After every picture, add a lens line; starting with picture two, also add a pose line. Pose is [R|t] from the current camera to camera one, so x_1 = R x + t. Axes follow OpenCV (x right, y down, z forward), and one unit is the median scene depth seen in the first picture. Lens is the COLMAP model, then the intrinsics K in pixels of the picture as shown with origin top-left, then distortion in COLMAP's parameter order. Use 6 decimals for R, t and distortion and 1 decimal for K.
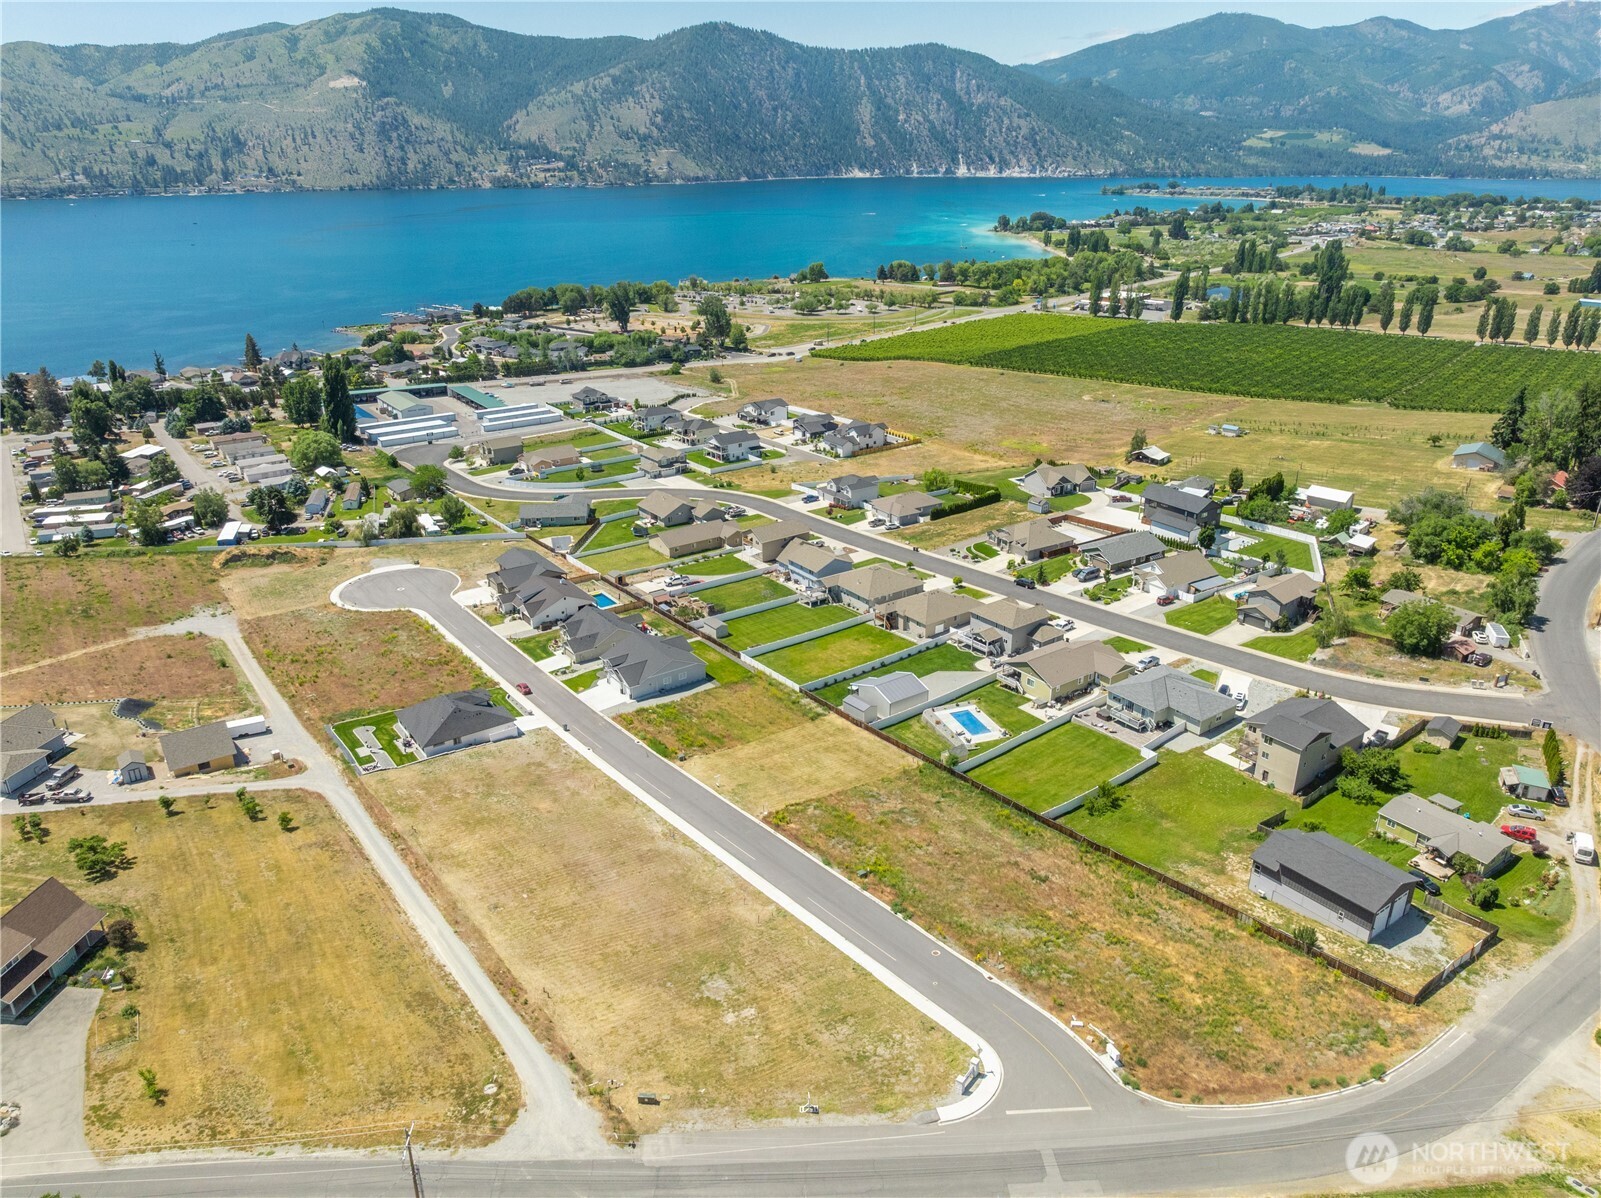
lens RADIAL K [[1128.5, 0, 802.9], [0, 1128.5, 601.9], [0, 0, 1]] dist [-0.045335, 0.012363]
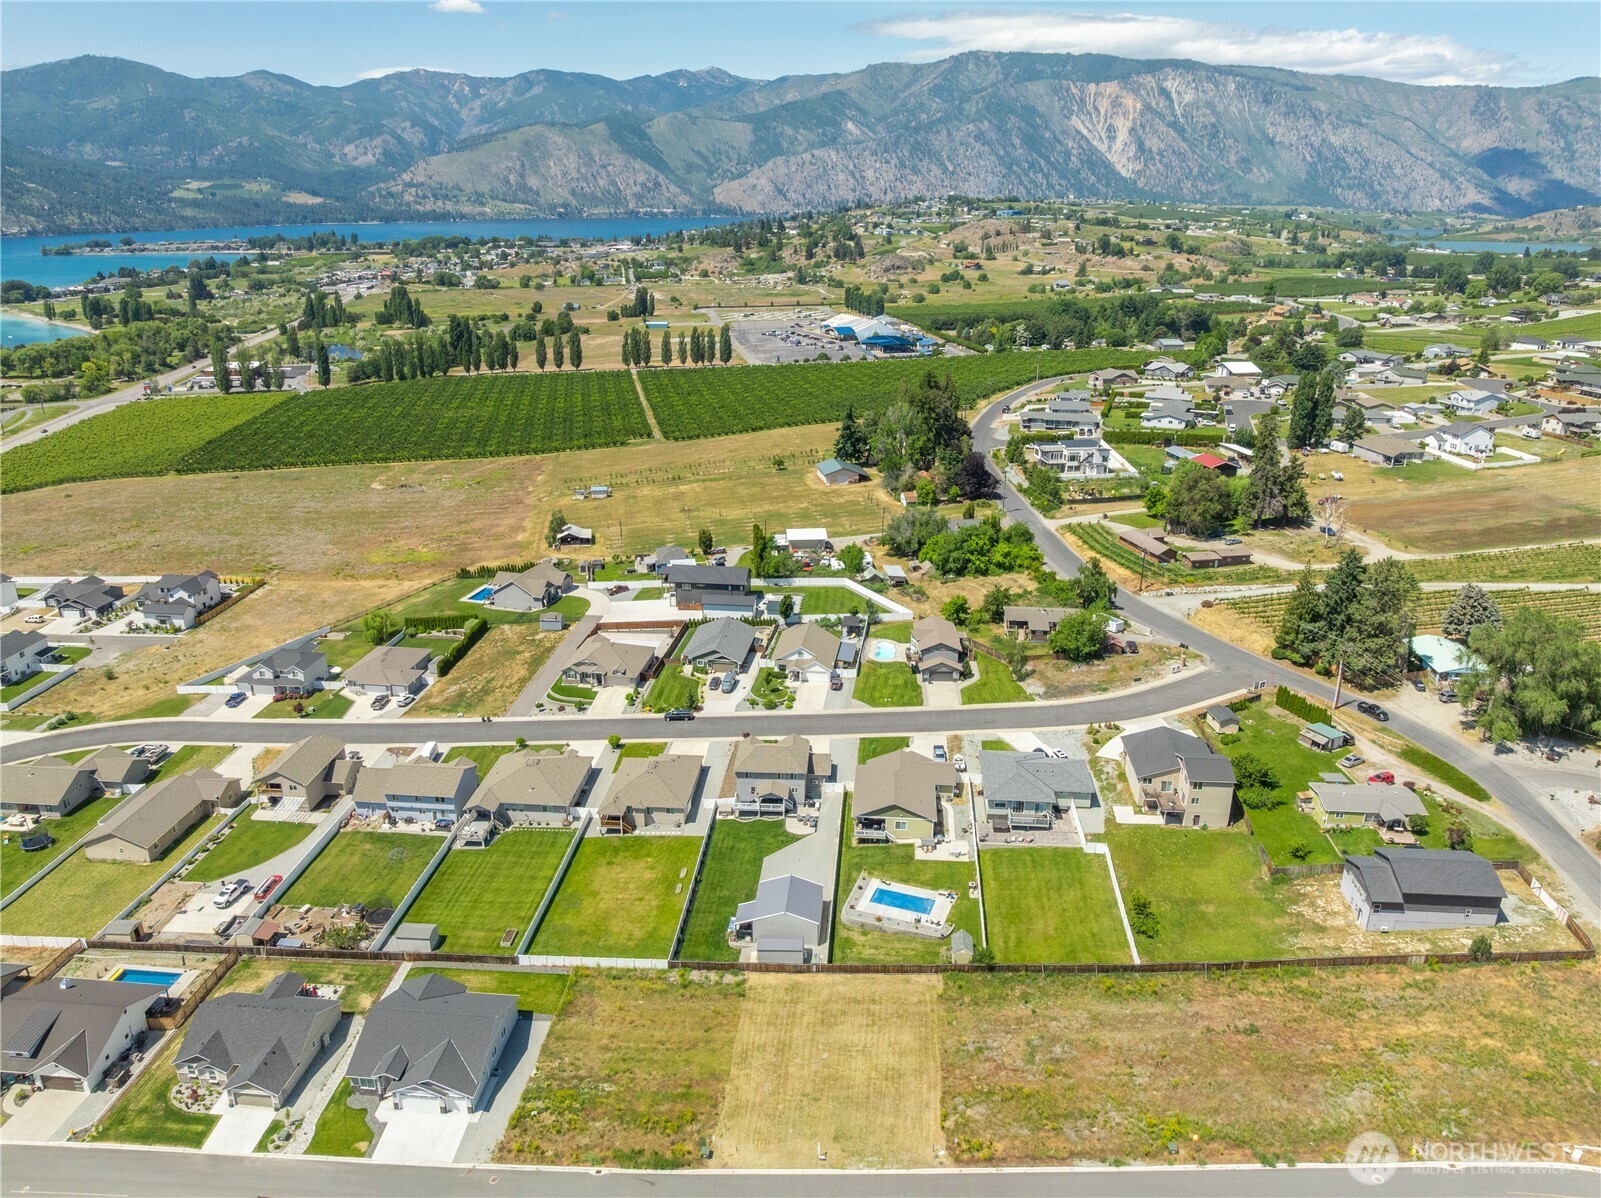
lens RADIAL K [[1128.5, 0, 802.9], [0, 1128.5, 601.9], [0, 0, 1]] dist [-0.045335, 0.012363]
pose [[0.651777, -0.254096, 0.714578, -0.231483], [0.281959, 0.955854, 0.082712, -0.102152], [-0.704049, 0.147572, 0.694649, 0.249069]]
